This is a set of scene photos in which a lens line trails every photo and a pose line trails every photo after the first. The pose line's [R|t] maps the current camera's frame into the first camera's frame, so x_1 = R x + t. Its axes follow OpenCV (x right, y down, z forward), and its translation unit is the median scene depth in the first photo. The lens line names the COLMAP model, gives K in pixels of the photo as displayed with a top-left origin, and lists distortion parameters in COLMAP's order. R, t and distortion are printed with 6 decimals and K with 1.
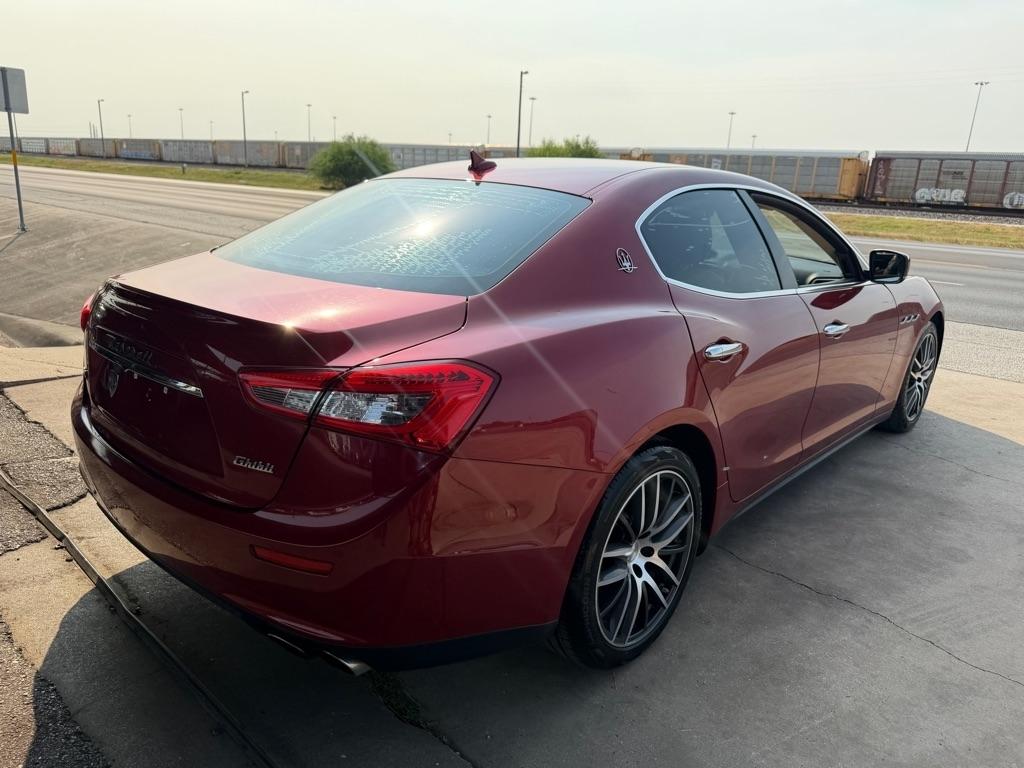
lens RADIAL K [[736.0, 0, 529.2], [0, 736.0, 390.4], [0, 0, 1]] dist [0.001778, -0.004859]
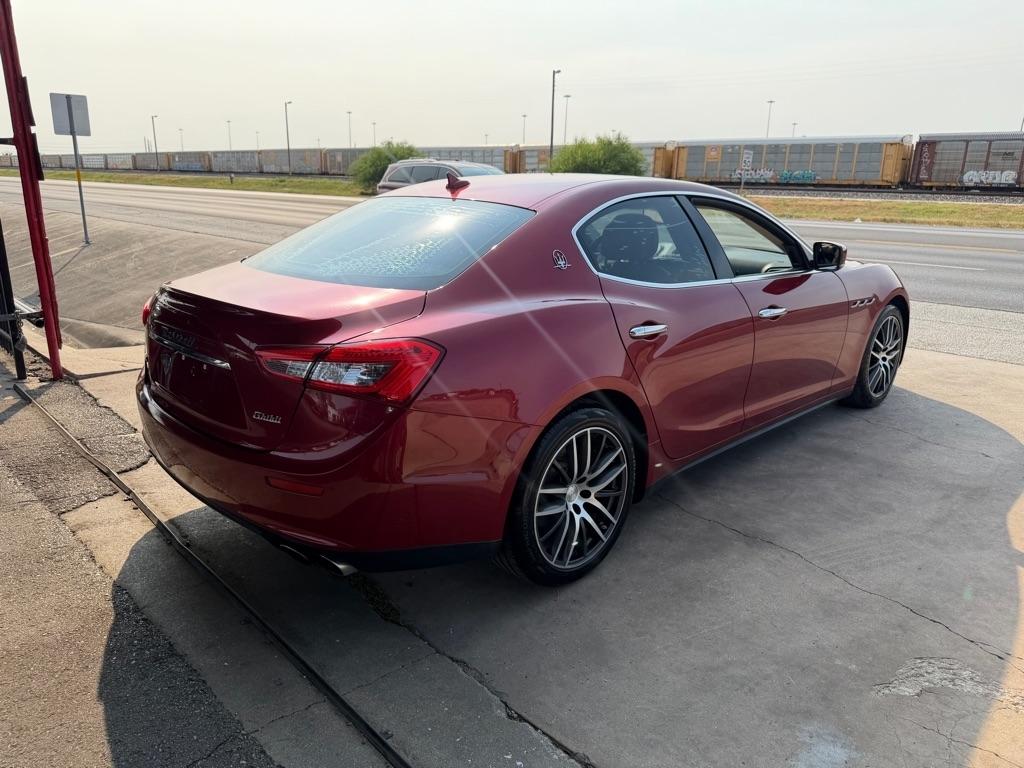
lens RADIAL K [[729.9, 0, 512.1], [0, 729.9, 383.3], [0, 0, 1]] dist [0.027613, -0.034616]
pose [[0.996899, -0.015496, -0.077148, 0.105248], [0.015088, 0.999869, -0.005876, 0.029747], [0.077229, 0.004694, 0.997002, -0.181529]]
